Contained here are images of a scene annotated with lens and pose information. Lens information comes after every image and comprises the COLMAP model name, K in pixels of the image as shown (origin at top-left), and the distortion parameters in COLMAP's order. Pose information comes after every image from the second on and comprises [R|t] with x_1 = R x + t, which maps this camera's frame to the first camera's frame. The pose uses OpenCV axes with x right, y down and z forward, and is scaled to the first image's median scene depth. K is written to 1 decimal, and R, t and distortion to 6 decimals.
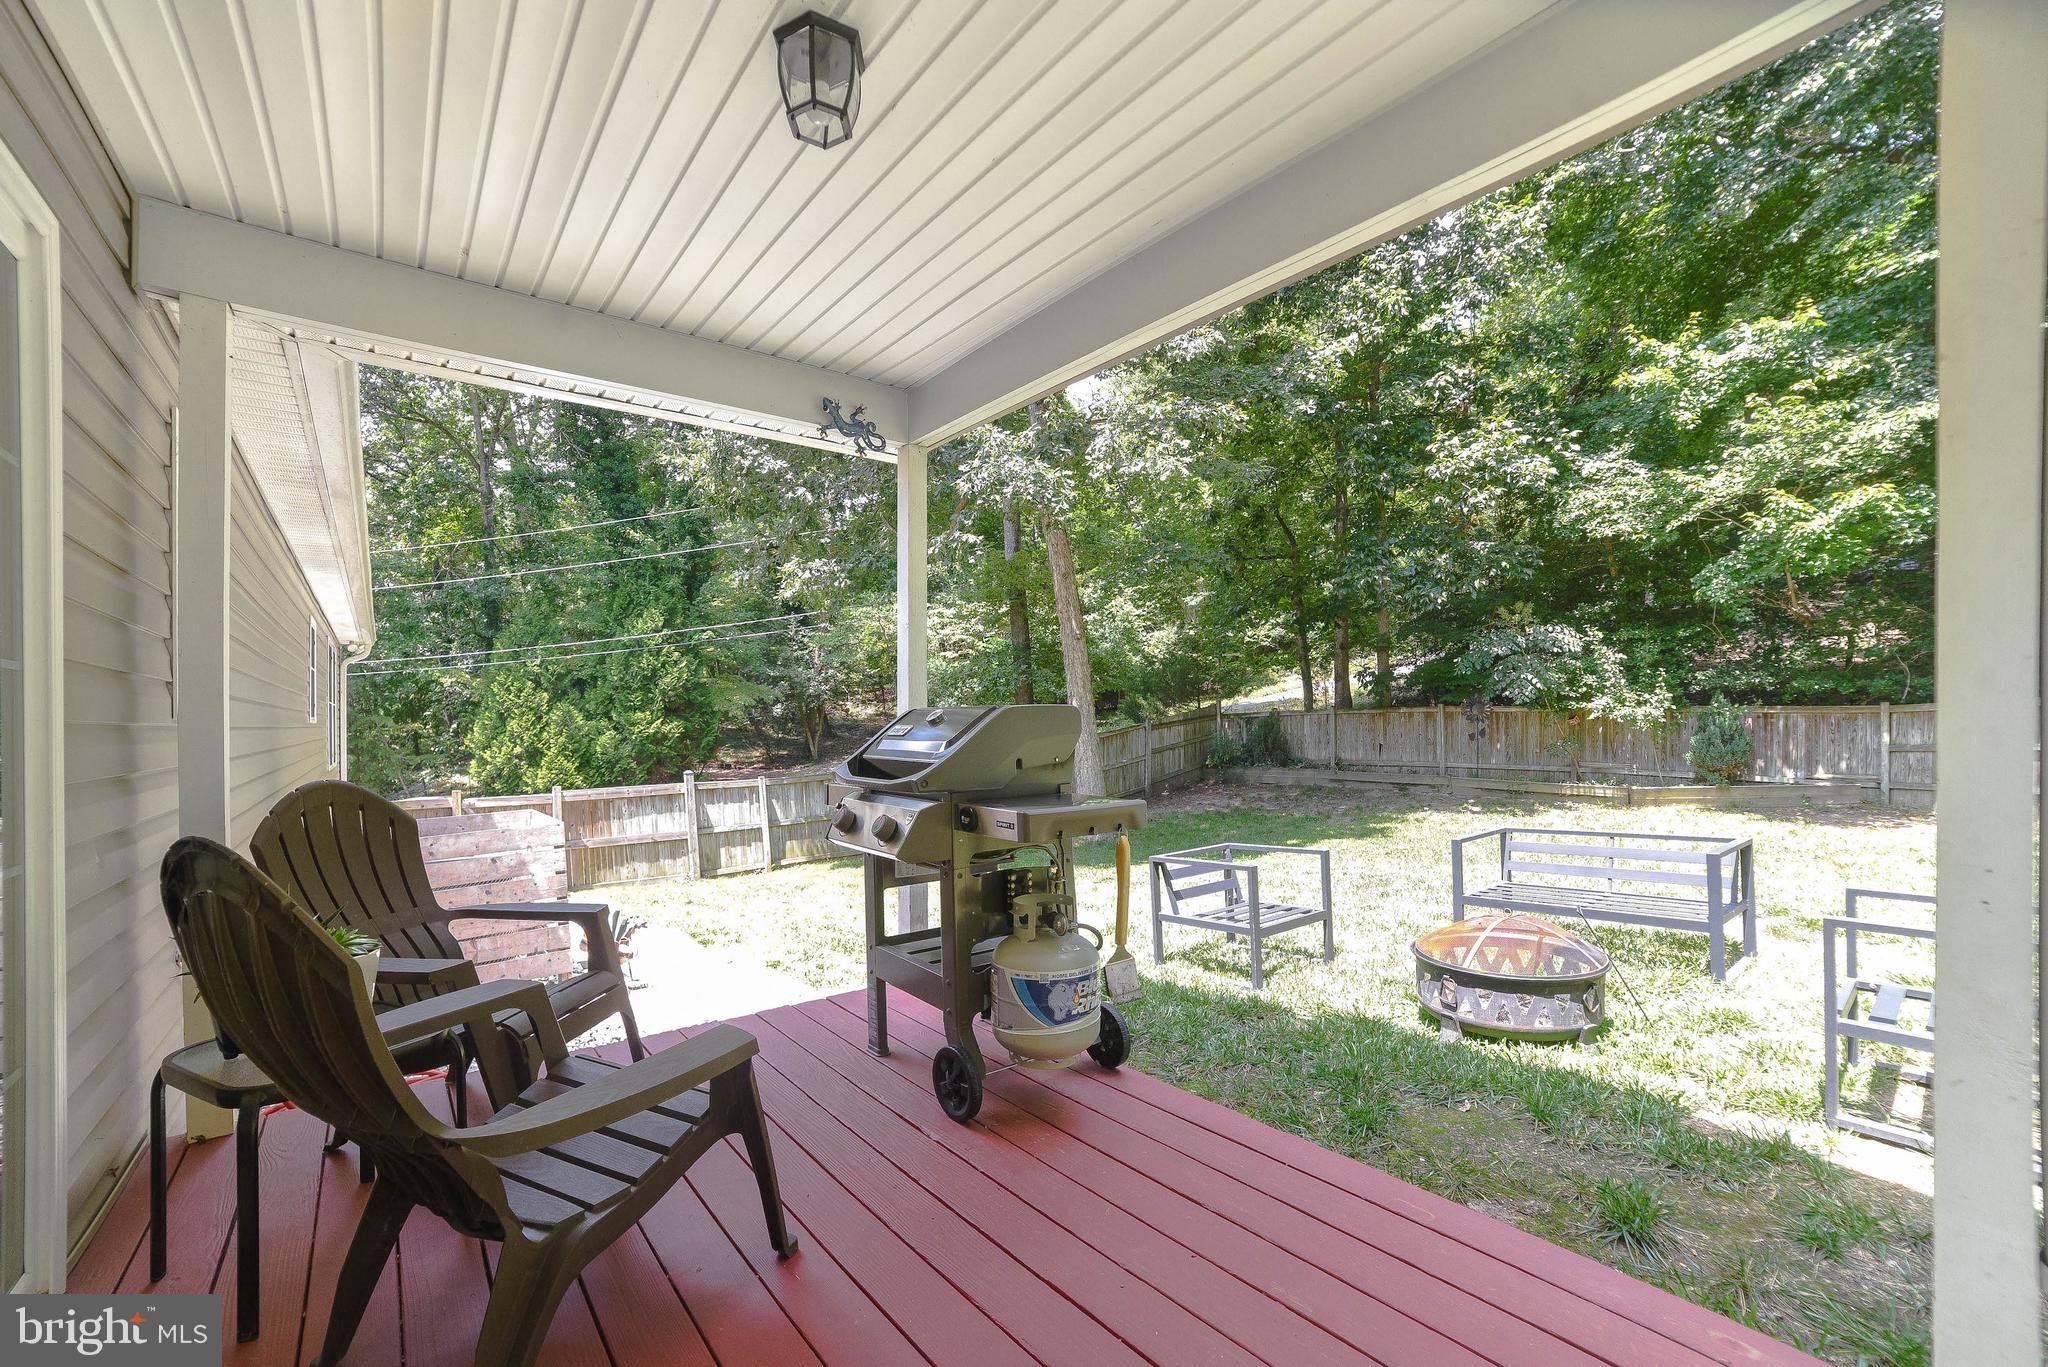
lens RADIAL K [[862.0, 0, 1029.3], [0, 862.0, 728.3], [0, 0, 1]] dist [-0.000838, -0.000046]
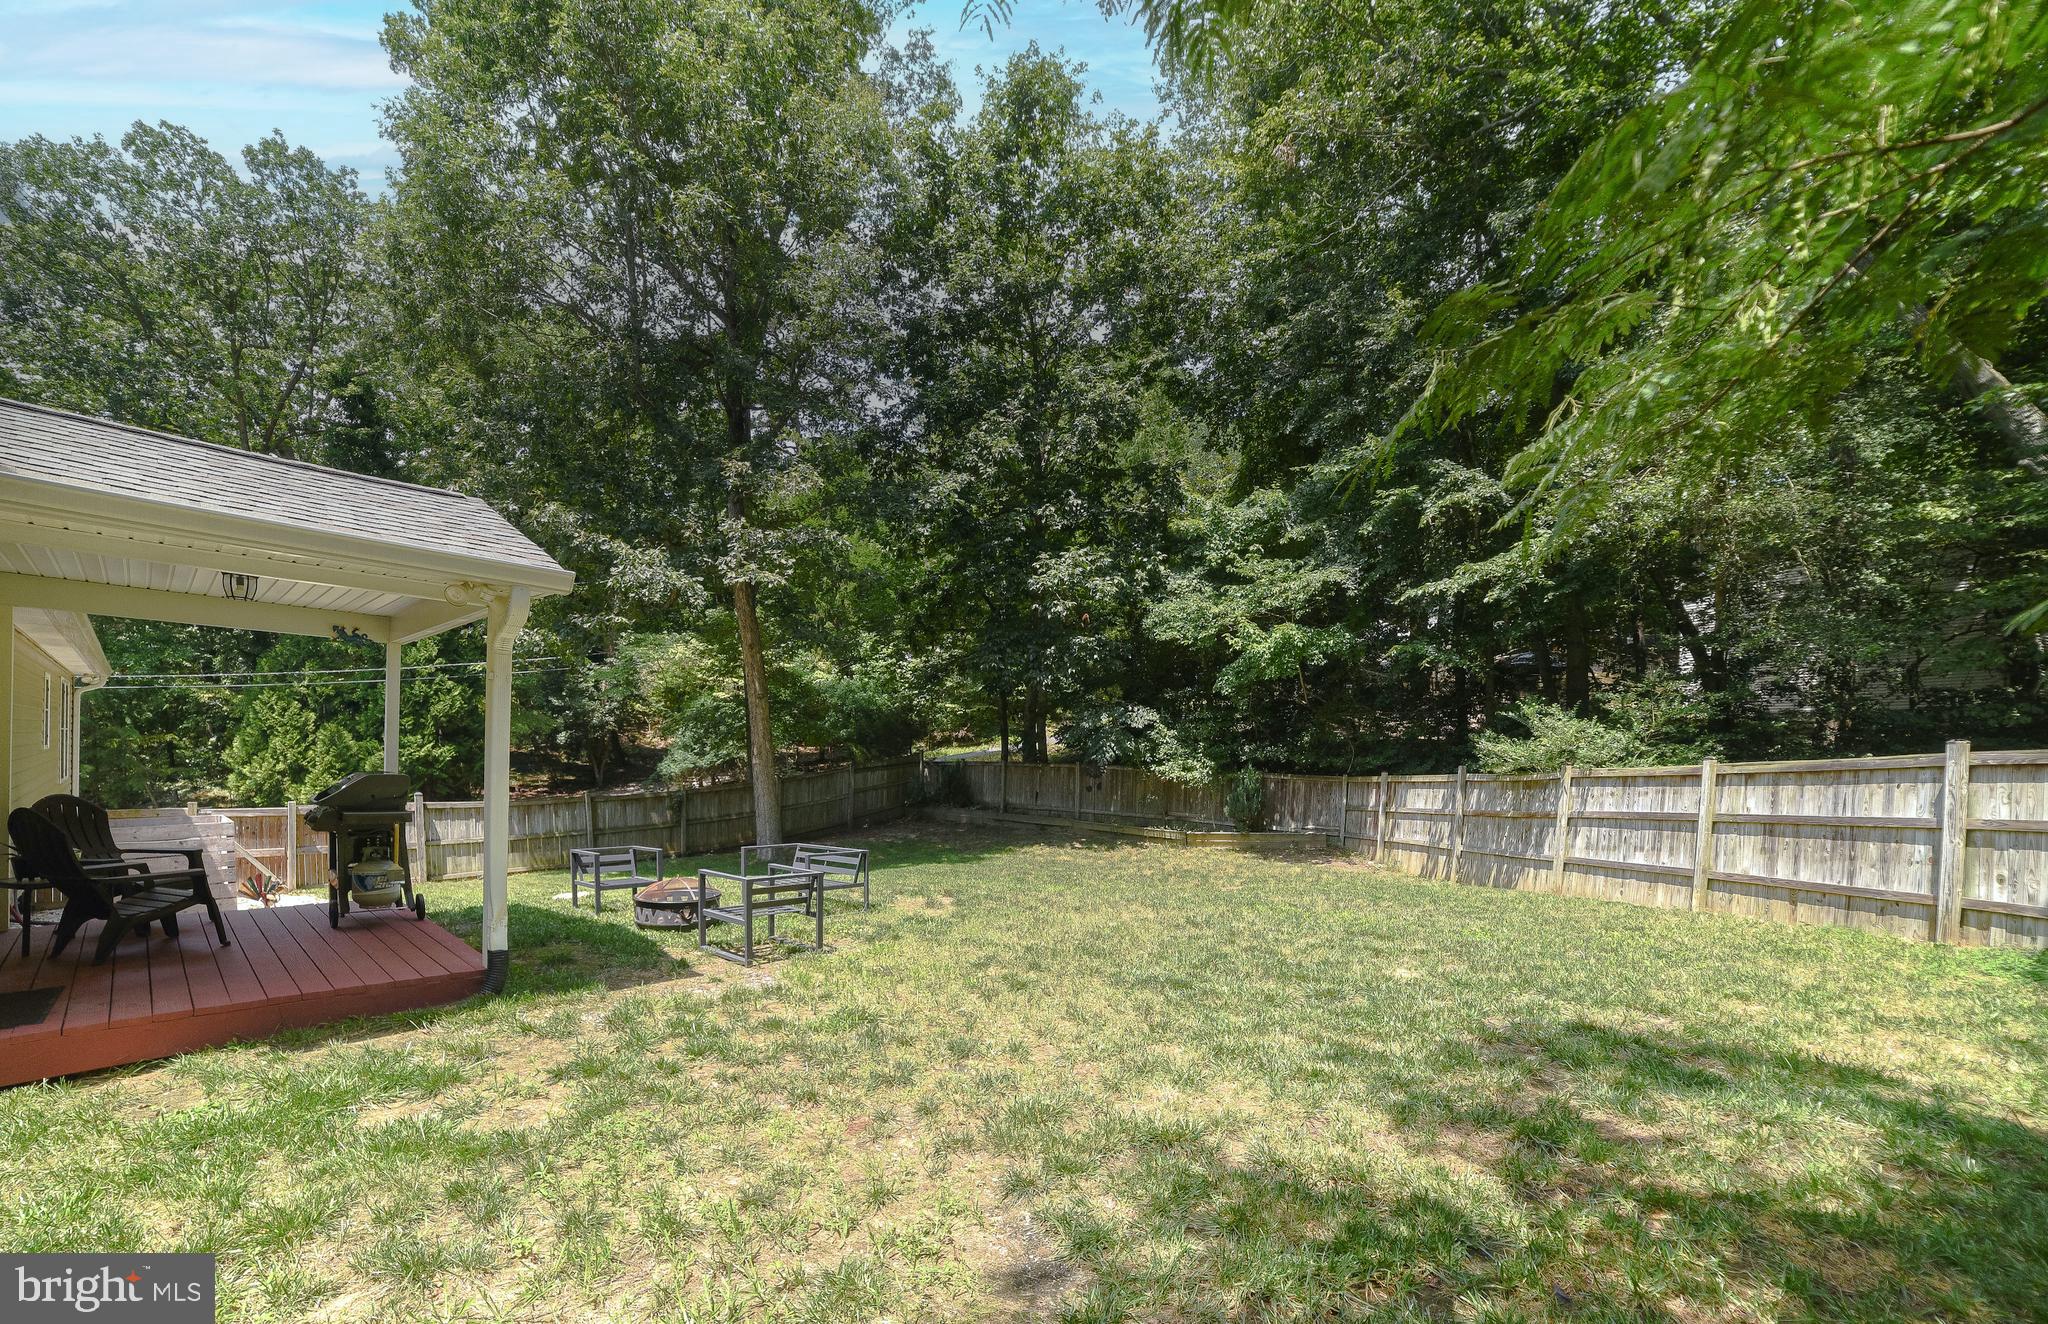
lens RADIAL K [[924.1, 0, 1022.0], [0, 924.1, 783.1], [0, 0, 1]] dist [-0.001285, 0.039681]
pose [[0.993881, 0.038232, 0.103624, 0.294013], [-0.040662, 0.998943, 0.021443, -0.024738], [-0.102695, -0.025525, 0.994385, -0.361355]]
